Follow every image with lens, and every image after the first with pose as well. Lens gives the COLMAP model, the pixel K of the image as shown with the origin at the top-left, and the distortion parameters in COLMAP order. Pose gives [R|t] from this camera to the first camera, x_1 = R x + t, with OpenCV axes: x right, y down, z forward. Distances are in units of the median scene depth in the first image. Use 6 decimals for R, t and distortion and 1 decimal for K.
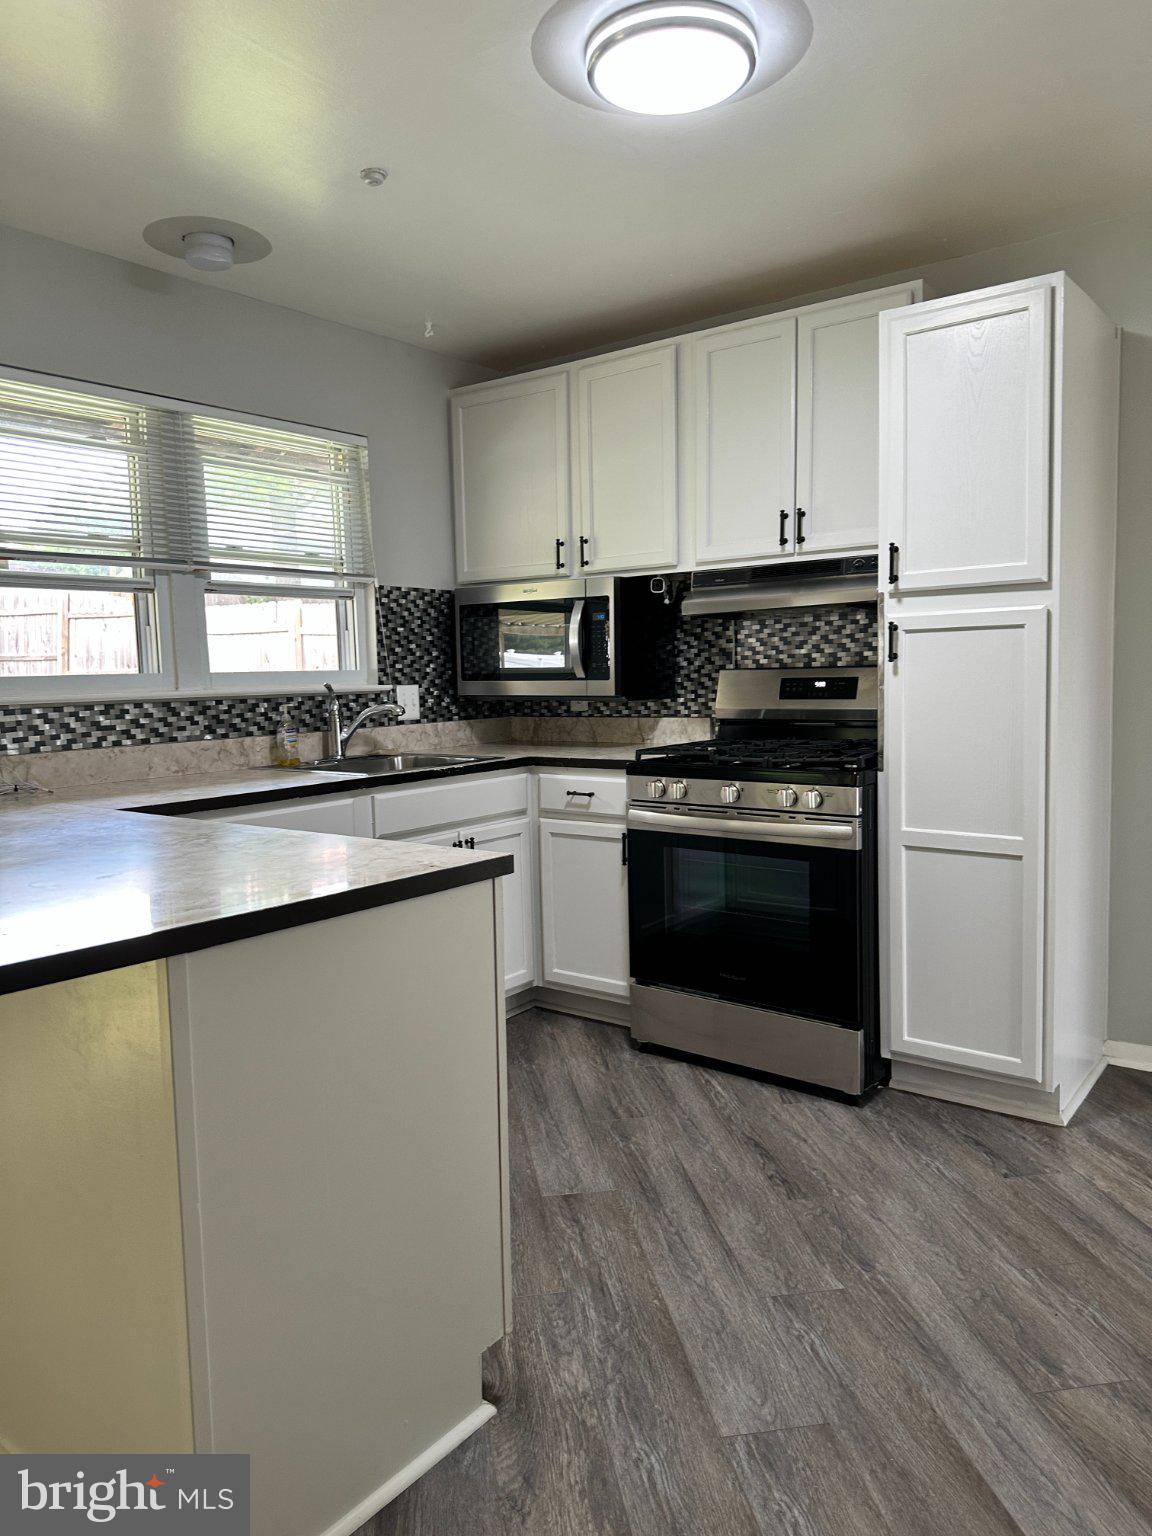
lens RADIAL K [[1083.6, 0, 570.1], [0, 1083.6, 770.1], [0, 0, 1]] dist [0.079820, -0.102278]
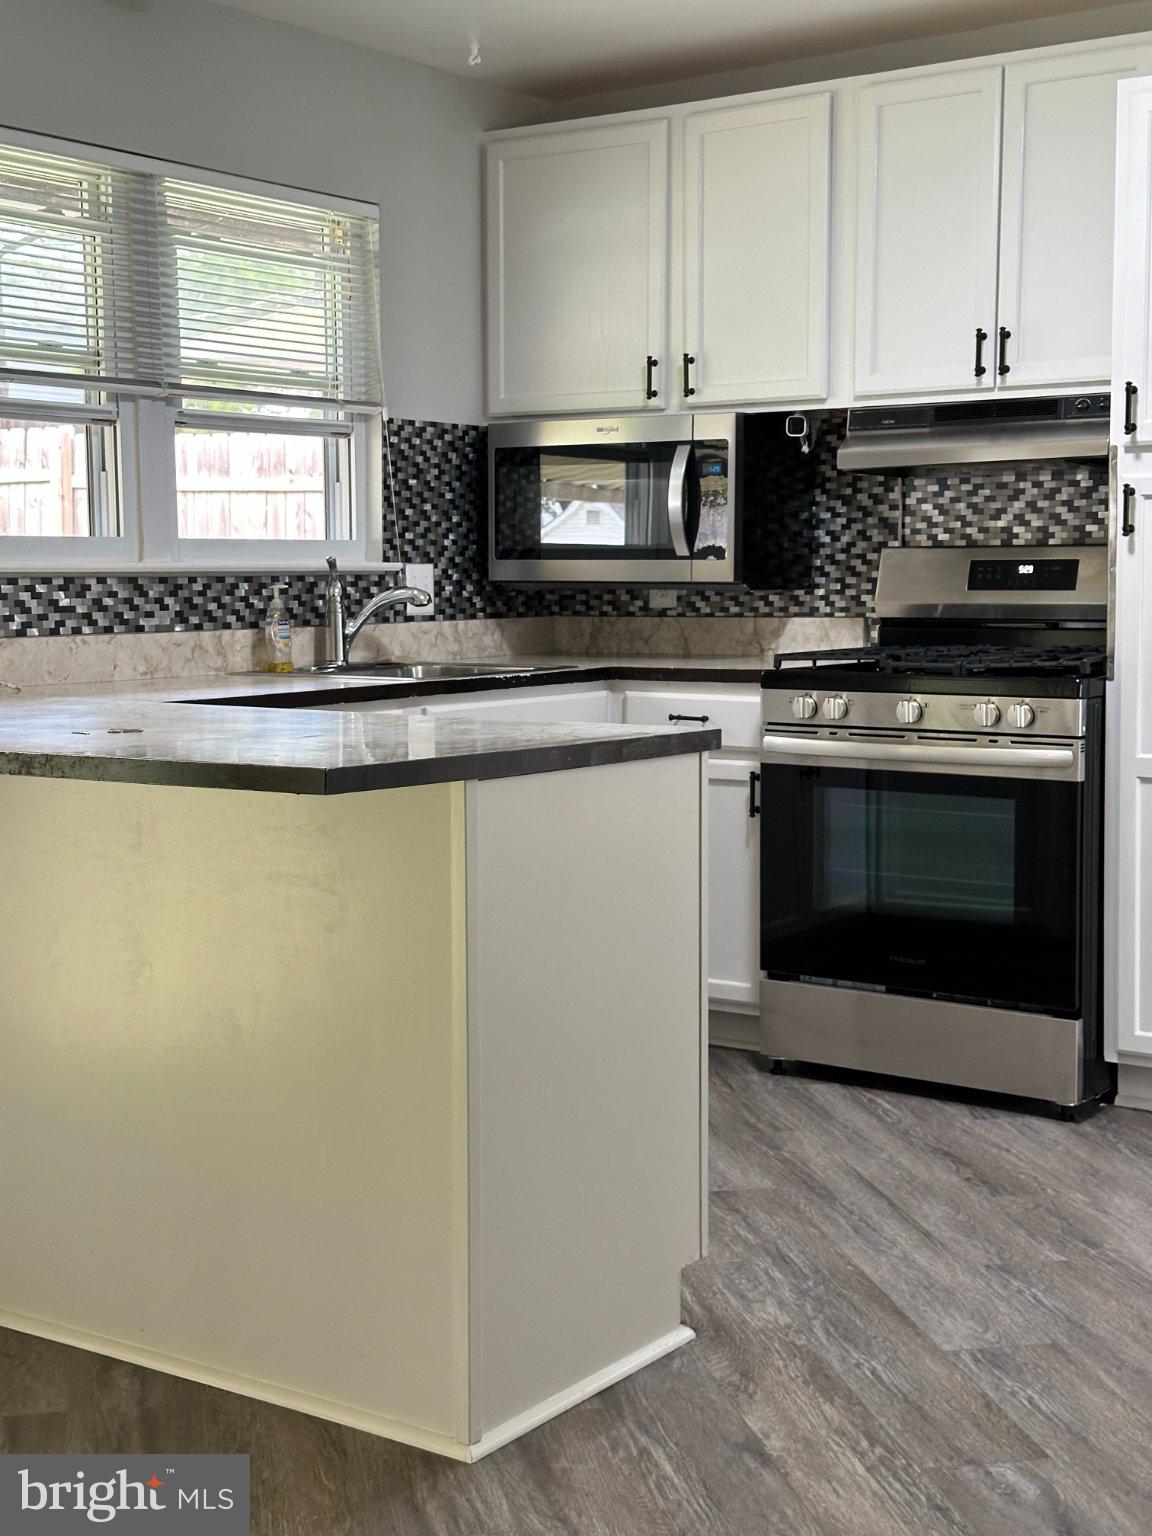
lens RADIAL K [[2172.9, 0, 550.7], [0, 2172.9, 756.2], [0, 0, 1]] dist [0.082241, 0.000000]
pose [[0.999116, 0.014335, 0.039507, -0.147504], [-0.014031, 0.999870, -0.007980, 0.064490], [-0.039616, 0.007419, 0.999187, -0.454526]]
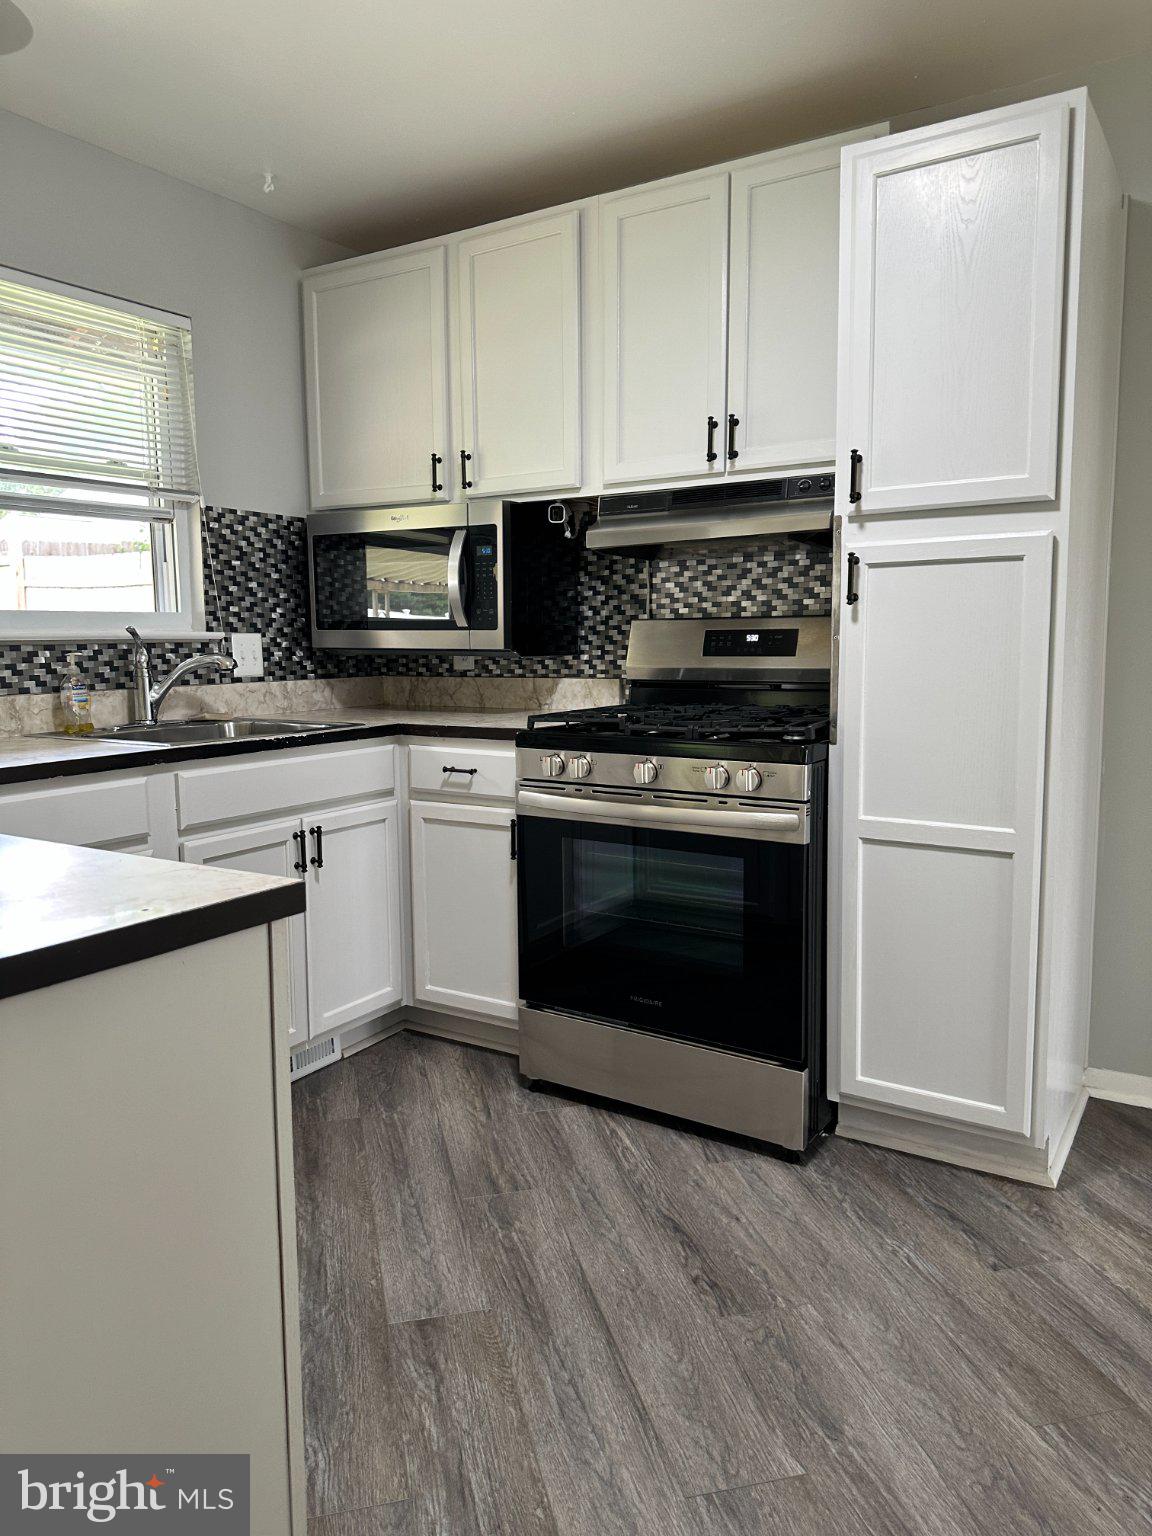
lens RADIAL K [[1083.6, 0, 580.0], [0, 1083.6, 767.5], [0, 0, 1]] dist [0.079820, -0.102278]
pose [[0.995280, 0.003557, 0.096983, 0.022467], [-0.005971, 0.999679, 0.024615, -0.000502], [-0.096865, -0.025078, 0.994982, 0.206821]]
